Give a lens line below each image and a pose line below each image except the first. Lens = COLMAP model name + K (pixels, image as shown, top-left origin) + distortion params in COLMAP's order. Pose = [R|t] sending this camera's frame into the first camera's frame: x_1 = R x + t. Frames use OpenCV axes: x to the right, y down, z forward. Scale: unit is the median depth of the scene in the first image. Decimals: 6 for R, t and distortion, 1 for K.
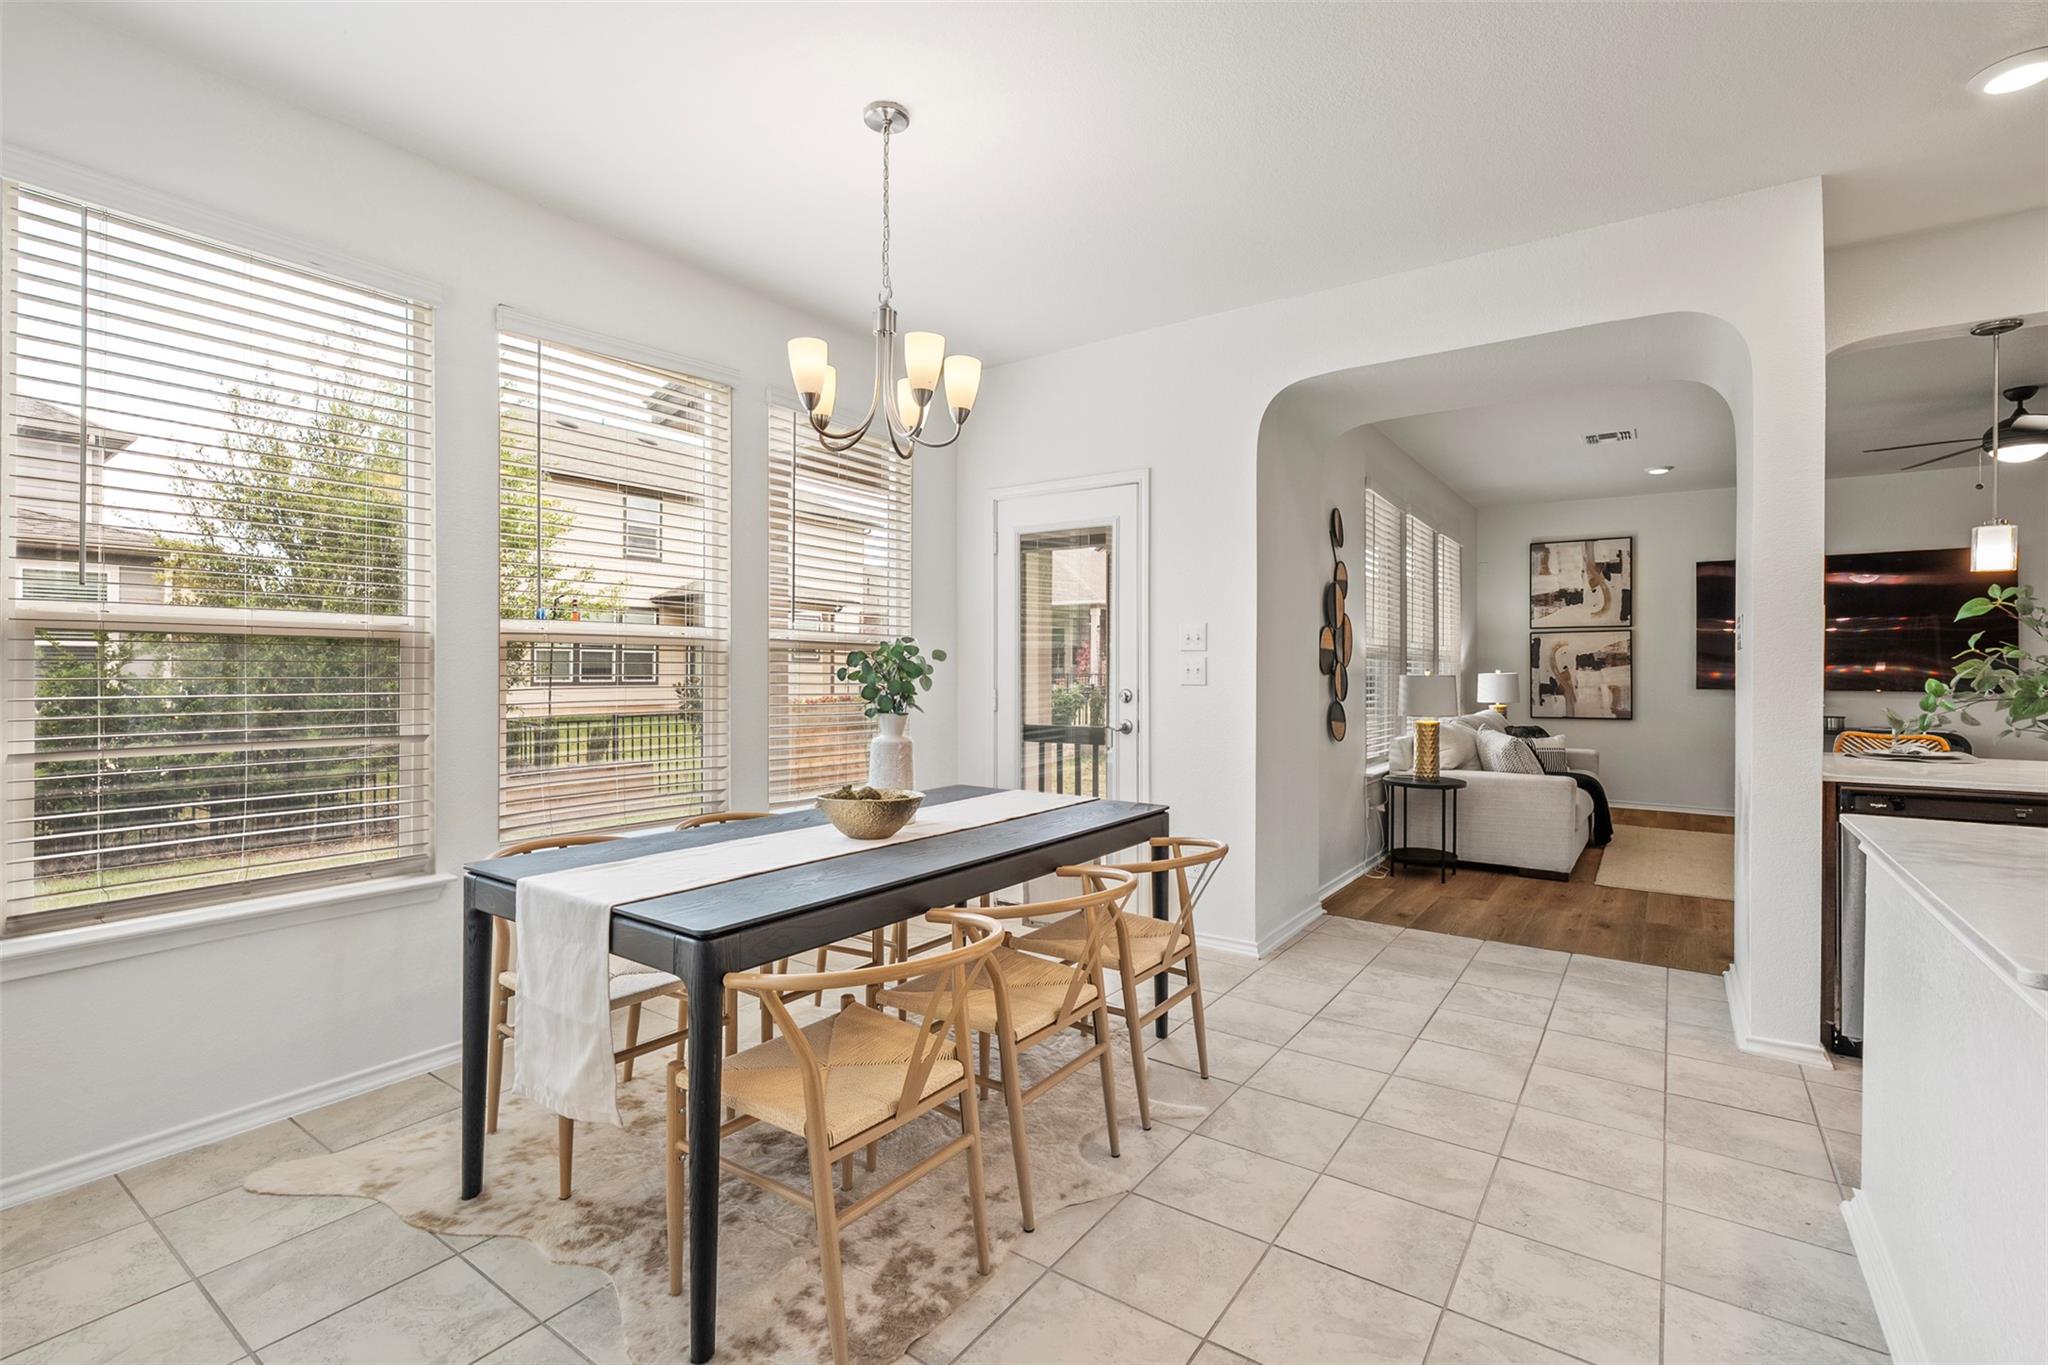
lens RADIAL K [[916.5, 0, 1019.2], [0, 916.5, 677.0], [0, 0, 1]] dist [-0.002073, 0.001254]
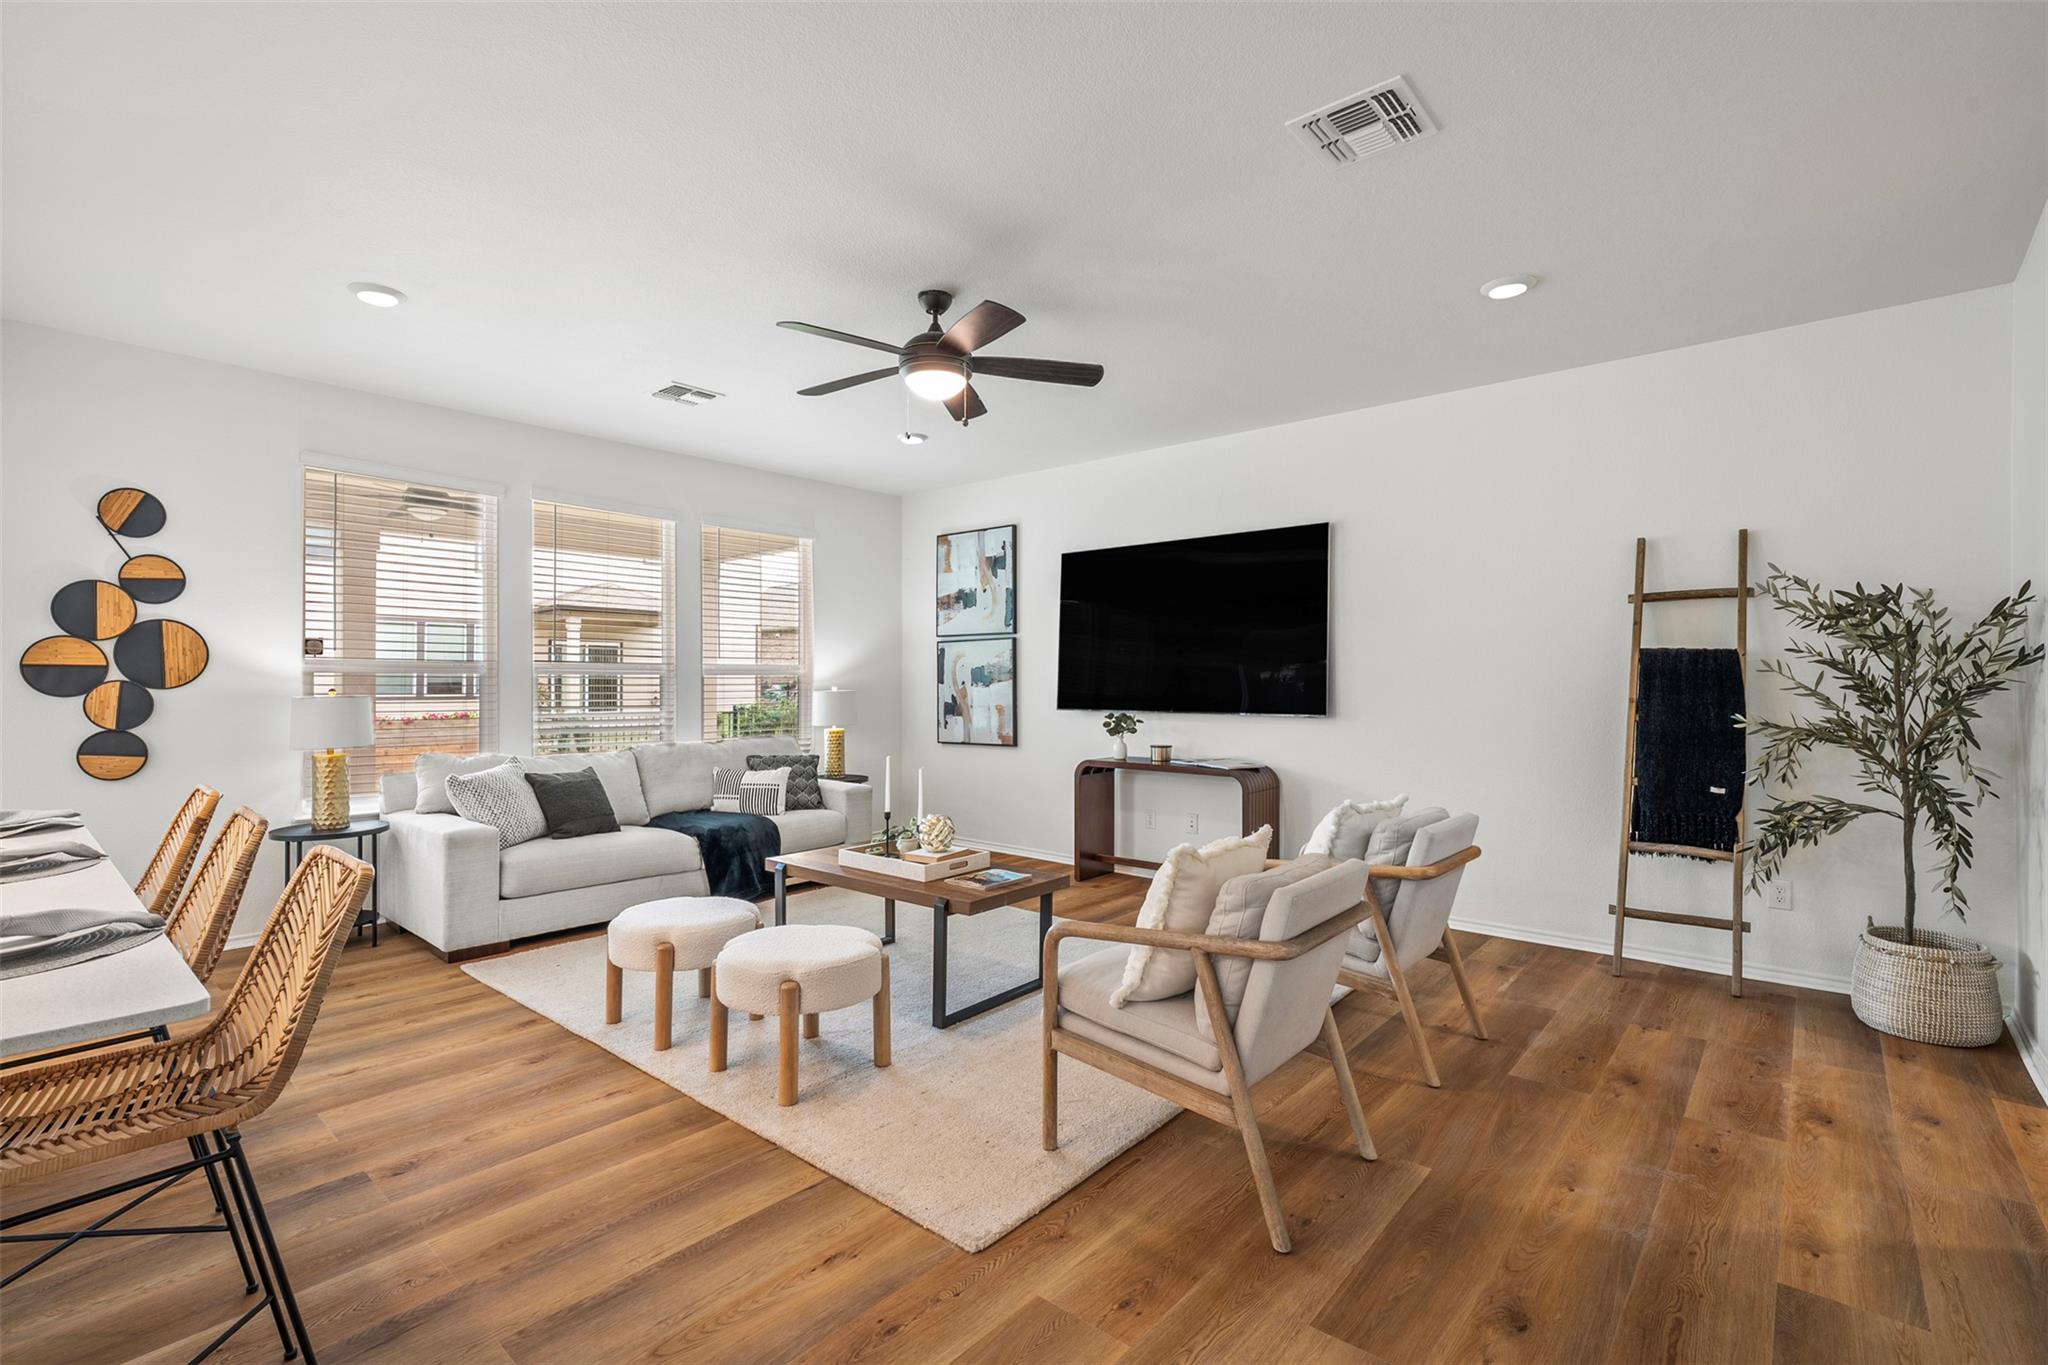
lens RADIAL K [[916.5, 0, 1026.0], [0, 916.5, 688.9], [0, 0, 1]] dist [-0.002073, 0.001254]
pose [[0.995214, 0.011645, -0.097027, 0.754864], [-0.012935, 0.999836, -0.012675, 0.004884], [0.096864, 0.013869, 0.995201, 0.182070]]
